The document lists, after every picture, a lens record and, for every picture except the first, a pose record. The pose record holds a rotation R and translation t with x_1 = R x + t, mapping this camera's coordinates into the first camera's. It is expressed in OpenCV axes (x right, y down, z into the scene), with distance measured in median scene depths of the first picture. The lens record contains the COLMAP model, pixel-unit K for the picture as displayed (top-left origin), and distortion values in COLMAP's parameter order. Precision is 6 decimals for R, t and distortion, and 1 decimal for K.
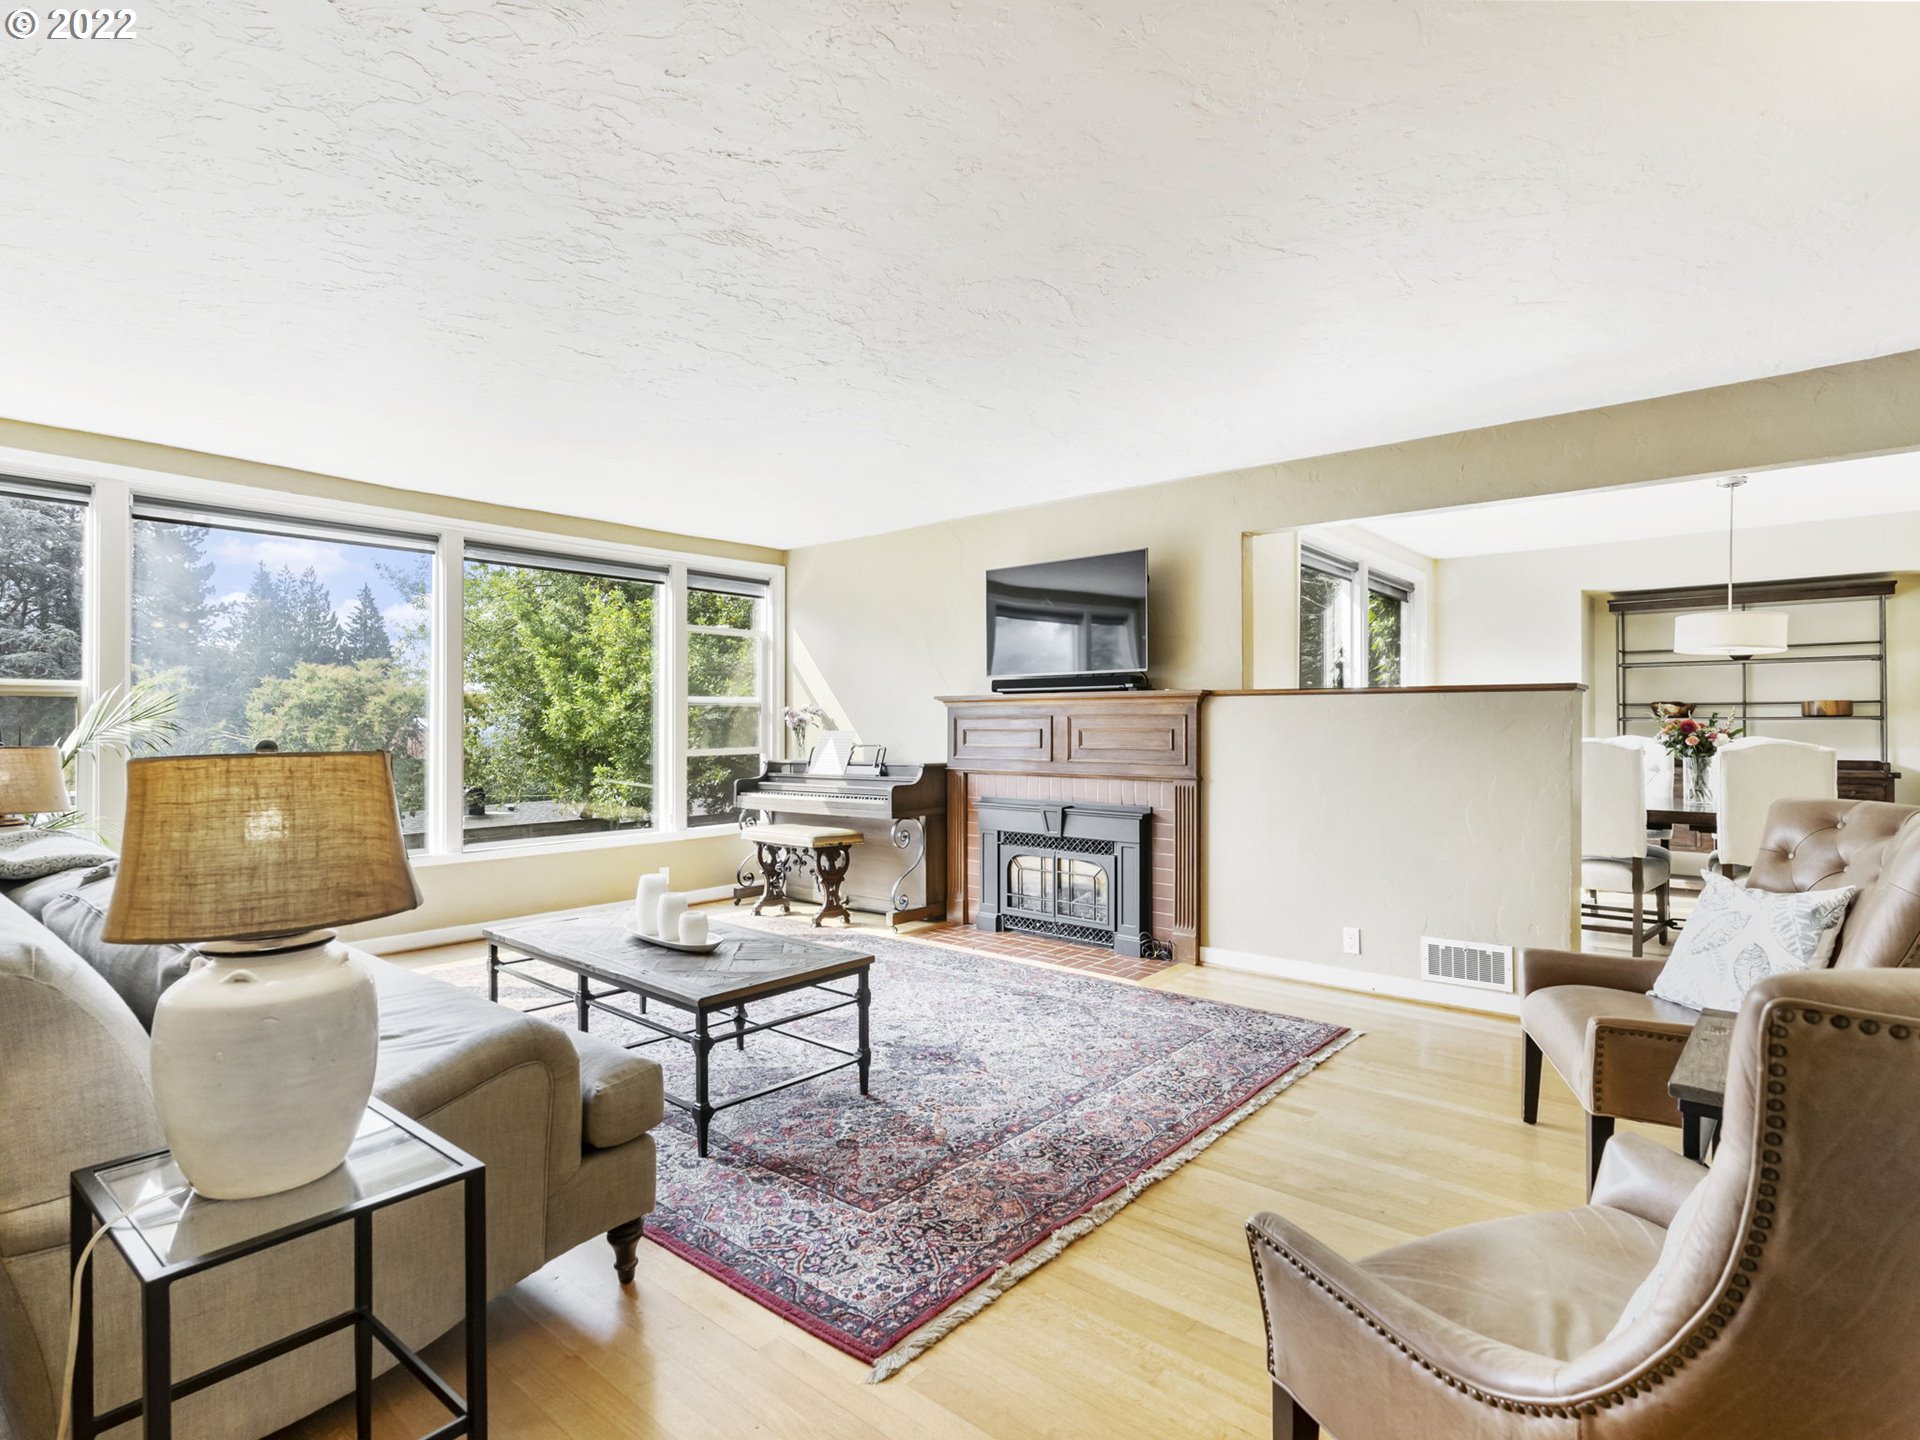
lens RADIAL K [[993.1, 0, 966.8], [0, 993.1, 717.6], [0, 0, 1]] dist [-0.013269, 0.000313]
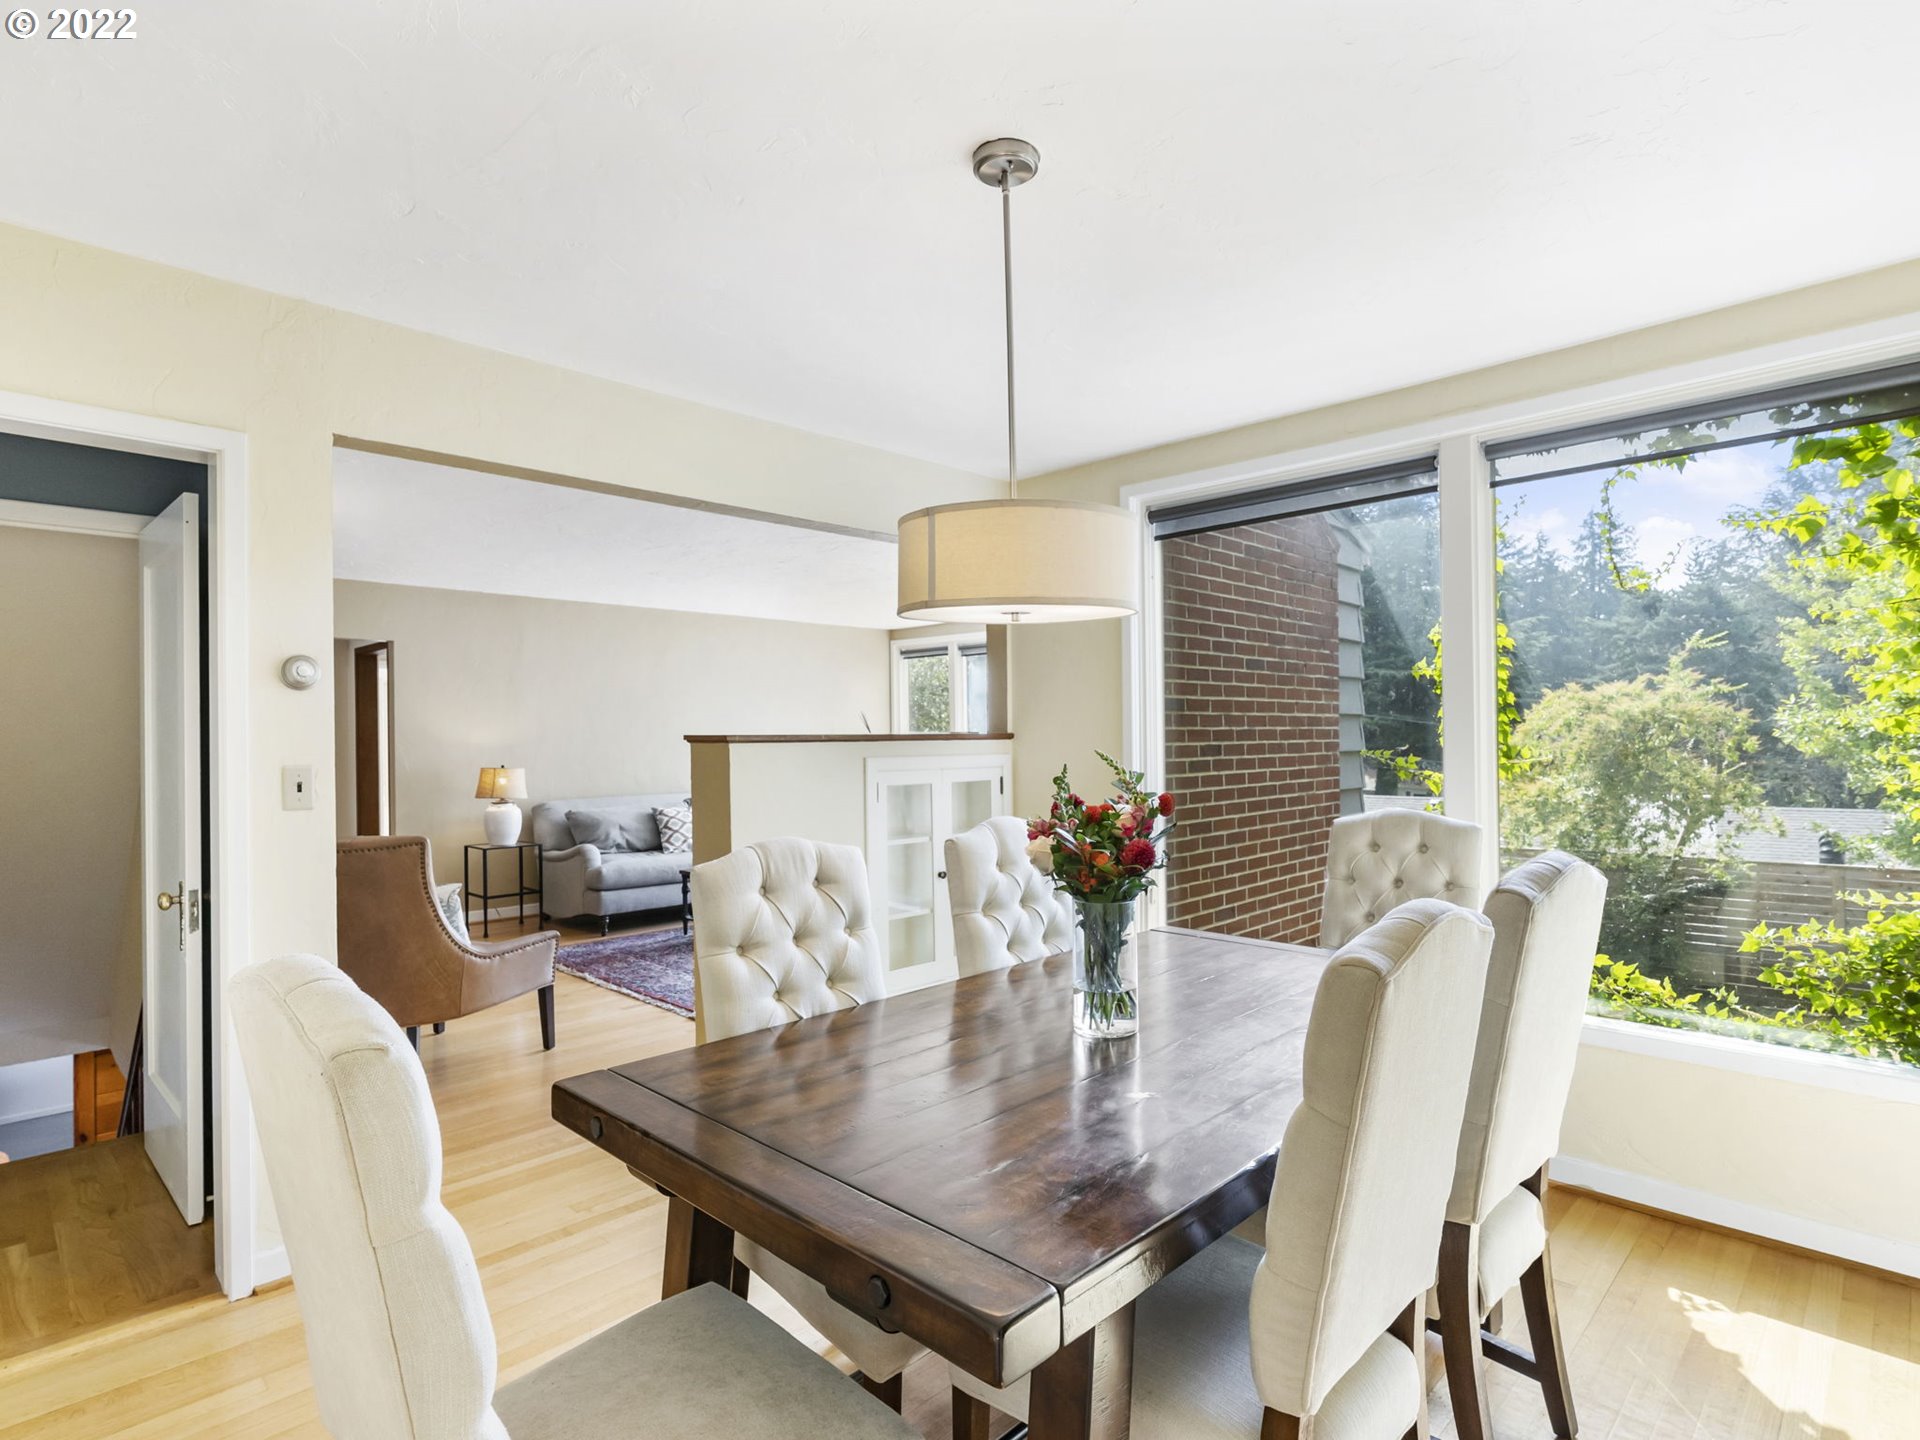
lens RADIAL K [[993.1, 0, 950.3], [0, 993.1, 726.7], [0, 0, 1]] dist [-0.013269, 0.000313]
pose [[-0.088827, -0.010553, -0.995991, 1.617503], [0.014794, 0.999820, -0.011913, -0.028441], [0.995937, -0.015793, -0.088654, 1.420024]]
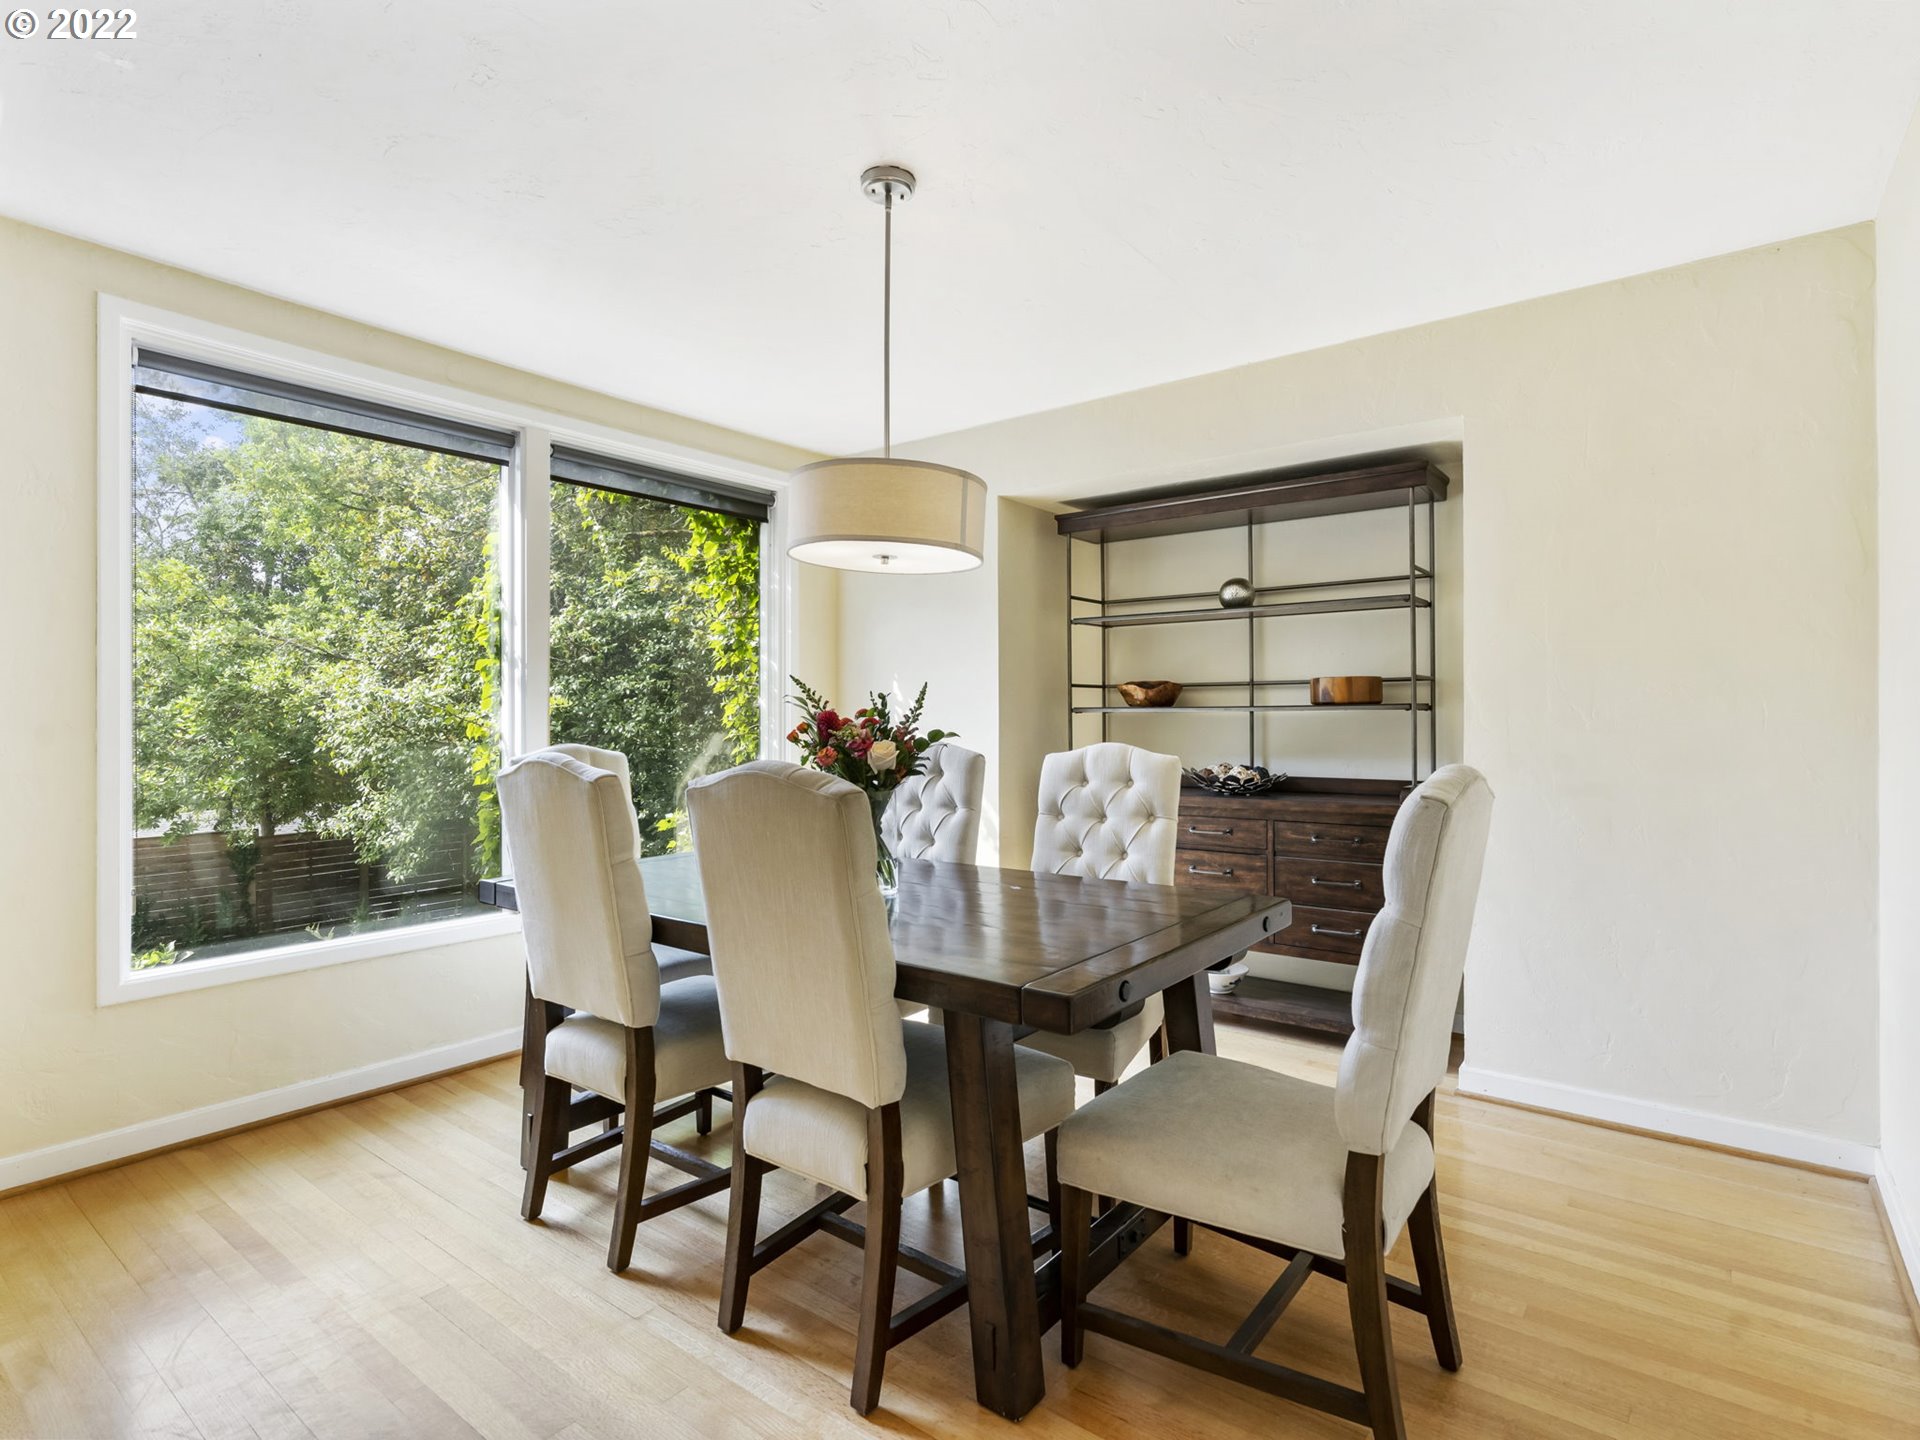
lens RADIAL K [[993.1, 0, 964.7], [0, 993.1, 711.4], [0, 0, 1]] dist [-0.013269, 0.000313]
pose [[0.999055, -0.000970, 0.043455, 0.594251], [0.000703, 0.999981, 0.006158, -0.001078], [-0.043460, -0.006121, 0.999036, 0.404730]]
